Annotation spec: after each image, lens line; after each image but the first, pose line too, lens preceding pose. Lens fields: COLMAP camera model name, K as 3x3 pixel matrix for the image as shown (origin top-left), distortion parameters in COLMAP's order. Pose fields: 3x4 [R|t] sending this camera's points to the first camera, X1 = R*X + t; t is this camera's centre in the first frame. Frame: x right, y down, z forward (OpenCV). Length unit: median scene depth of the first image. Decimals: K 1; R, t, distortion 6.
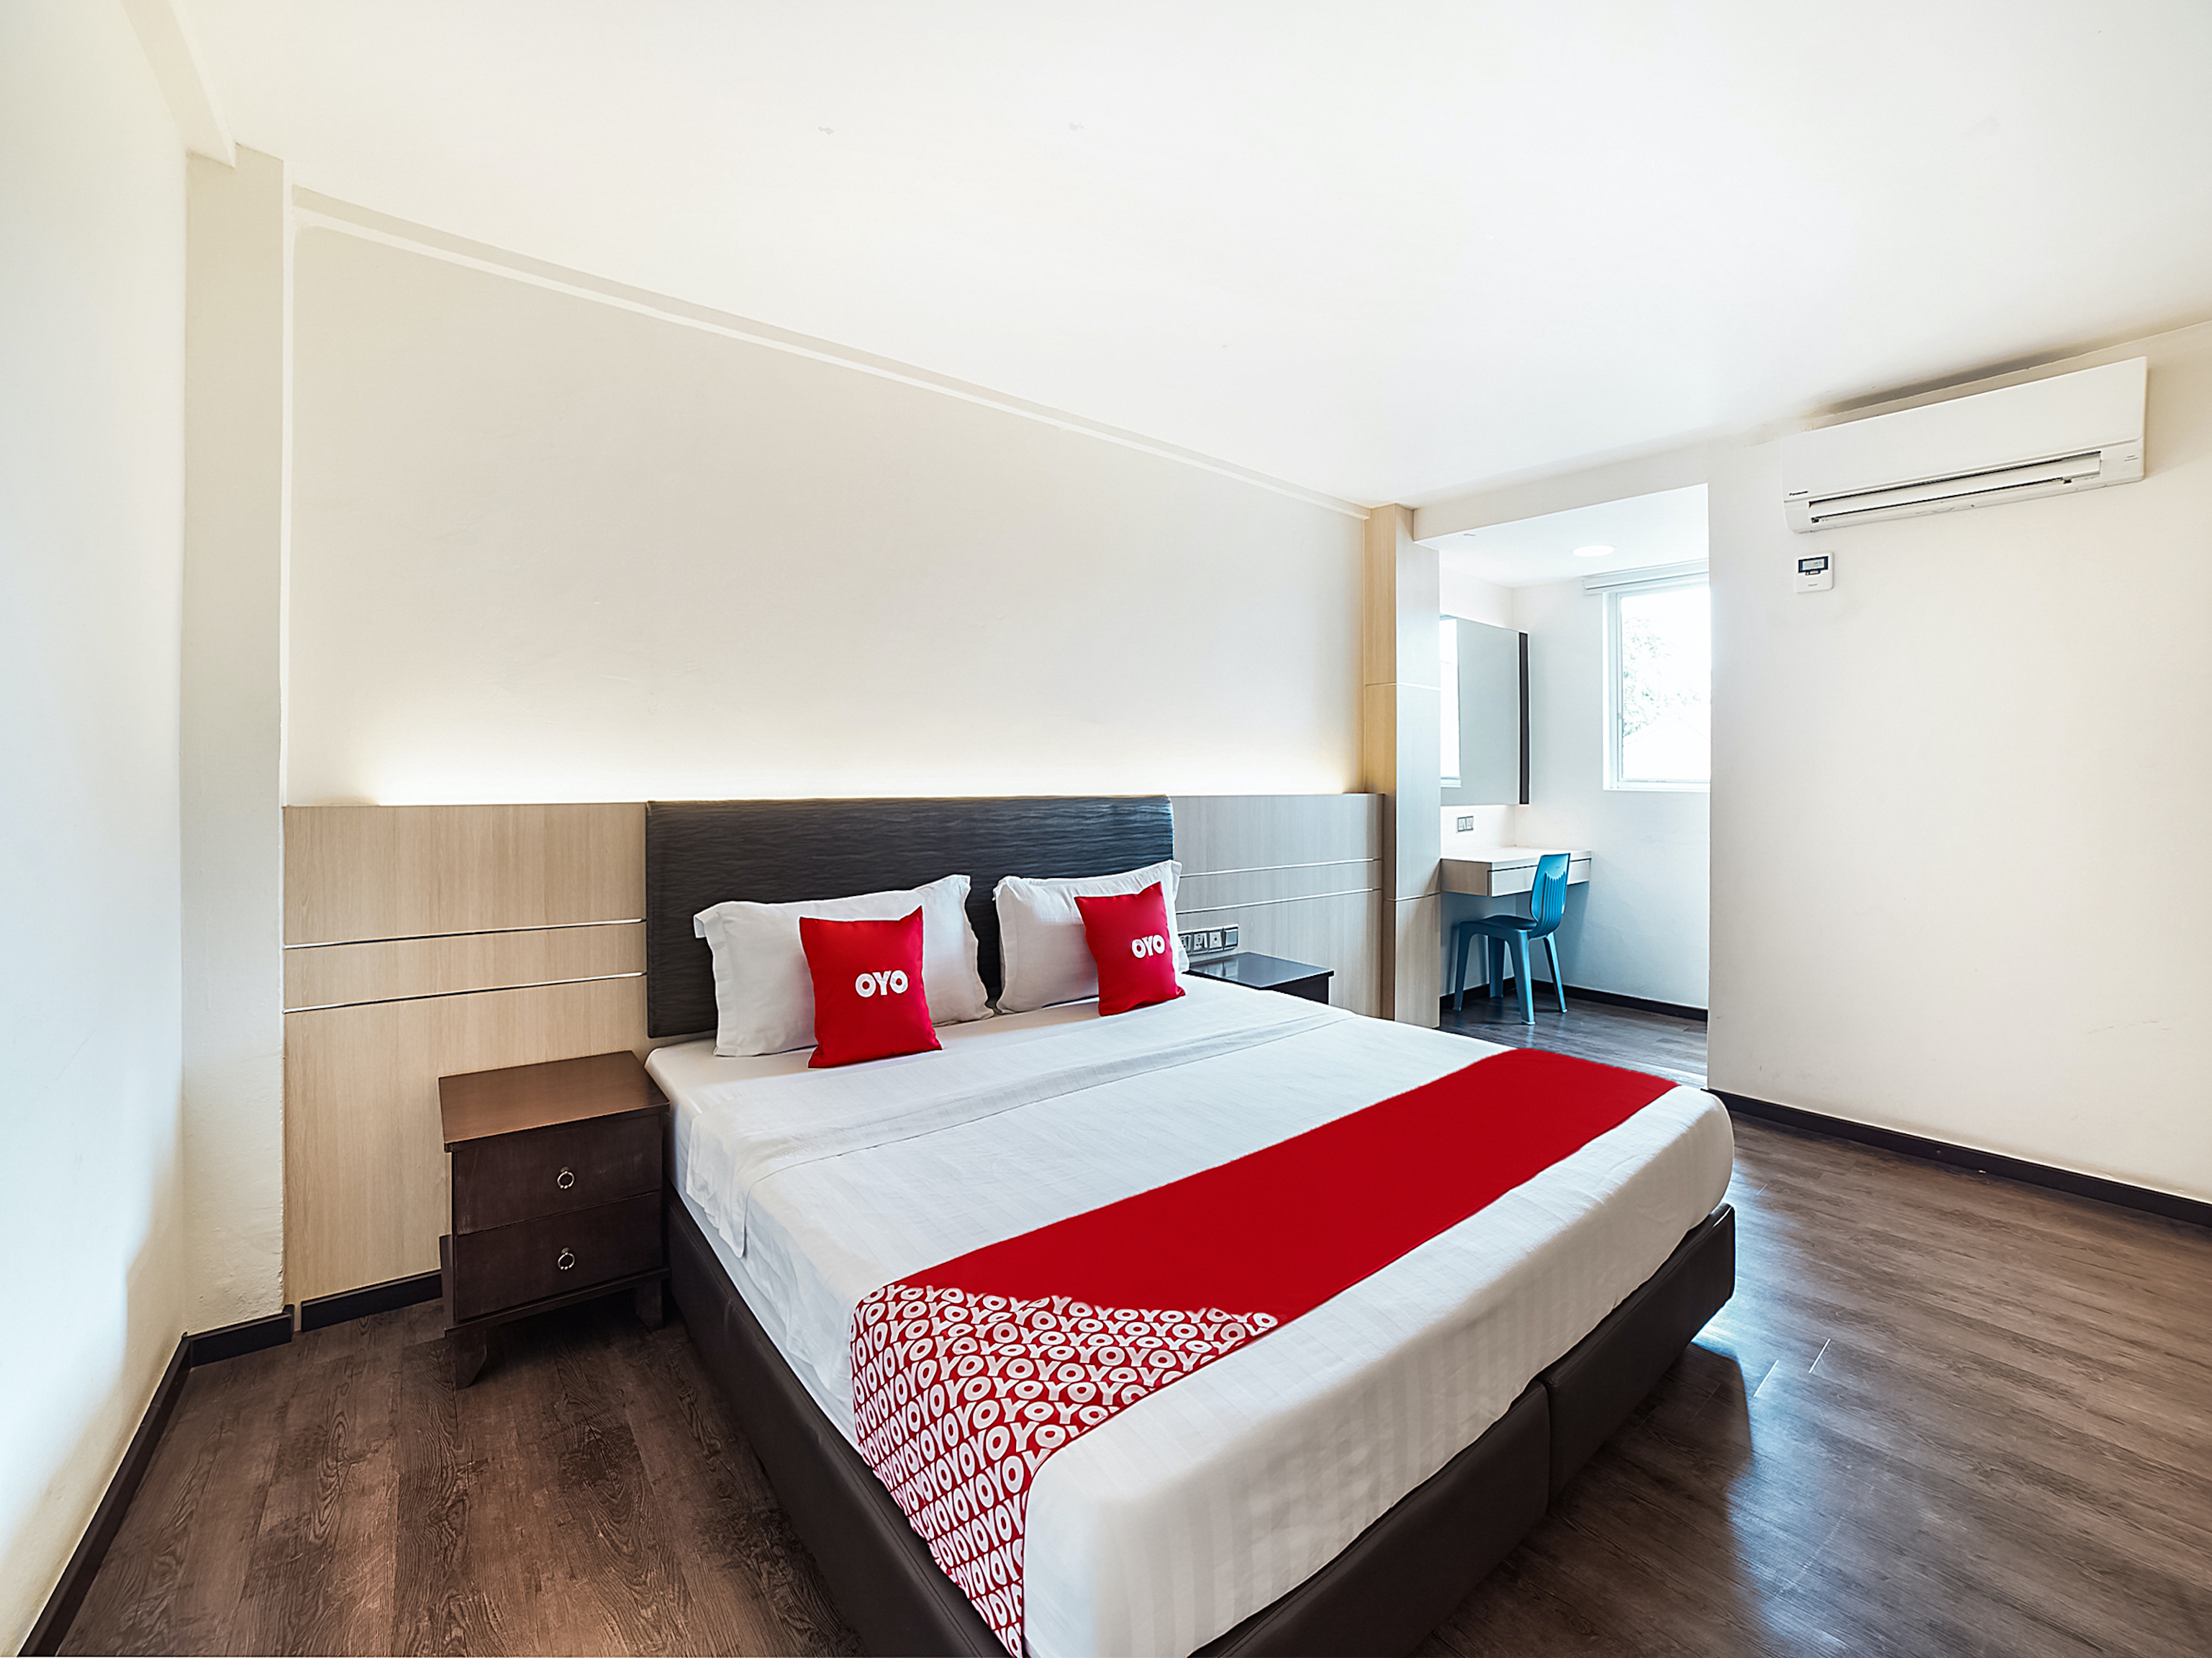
lens RADIAL K [[941.7, 0, 1112.7], [0, 941.7, 770.4], [0, 0, 1]] dist [-0.002921, -0.000325]
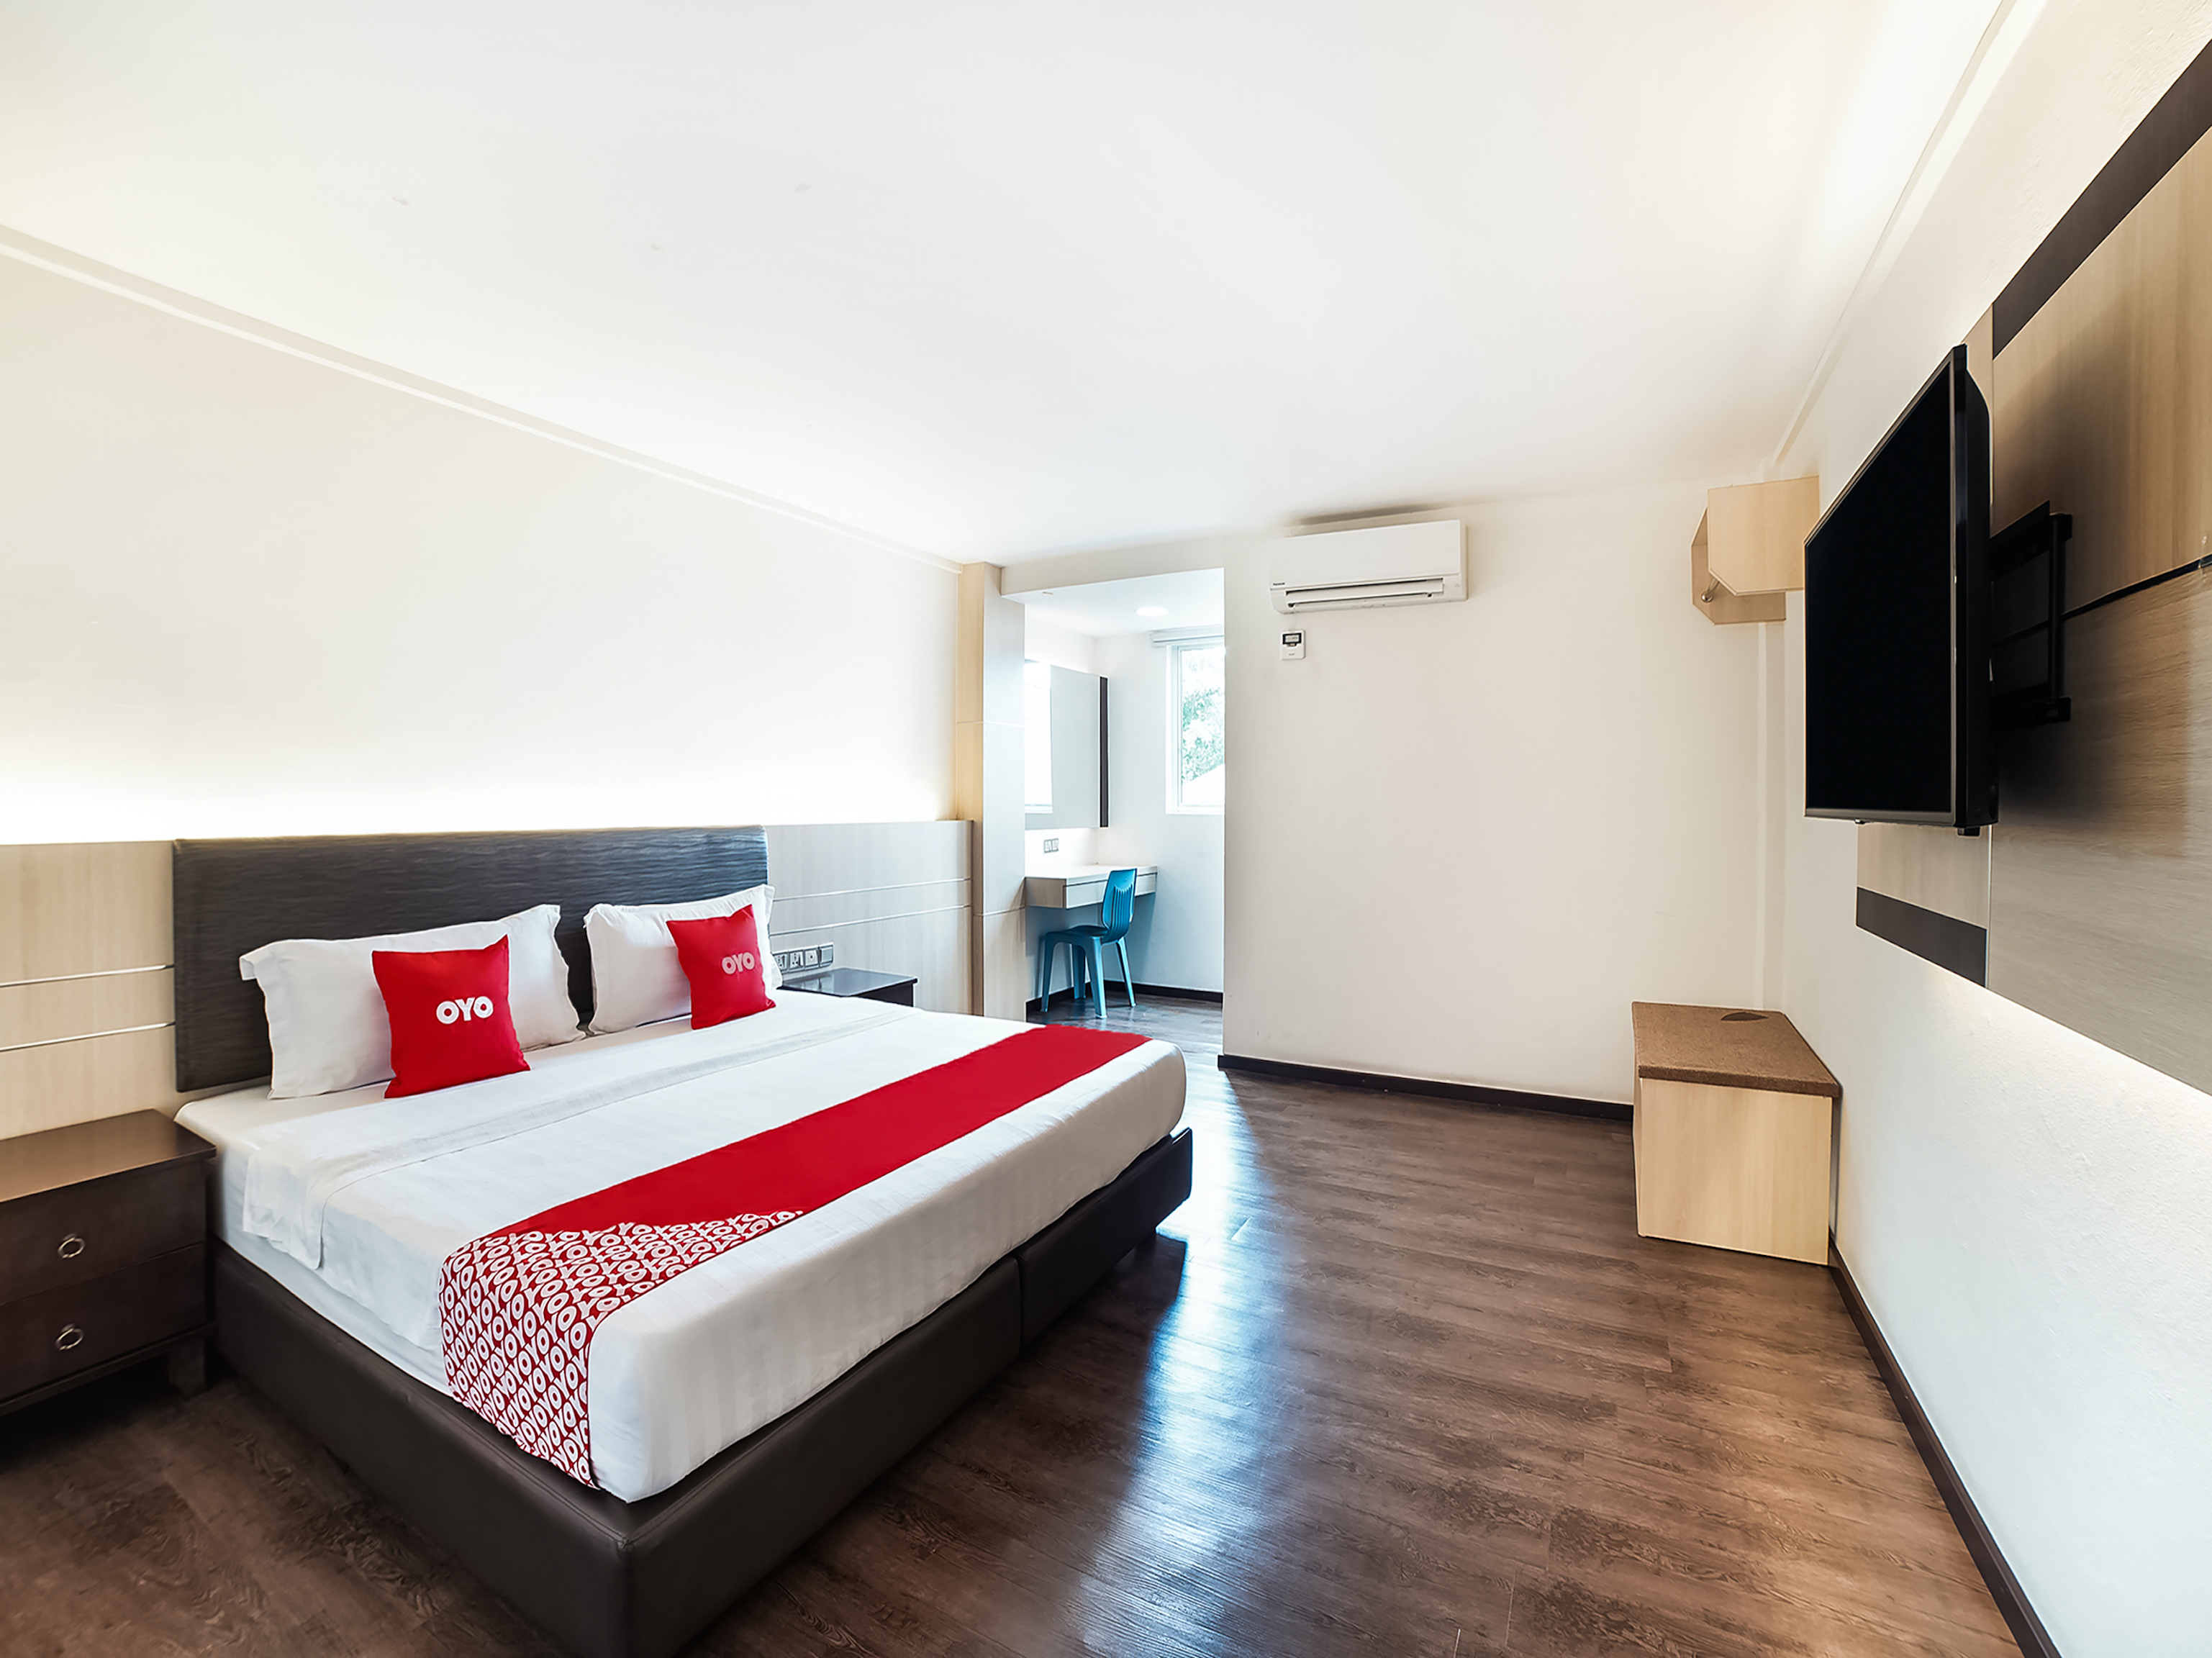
lens RADIAL K [[964.3, 0, 1052.0], [0, 964.3, 807.4], [0, 0, 1]] dist [-0.000464, 0.000480]
pose [[0.952494, -0.003583, 0.304536, 0.045383], [-0.001716, 0.999852, 0.017130, -0.016815], [-0.304553, -0.016839, 0.952347, -0.193207]]
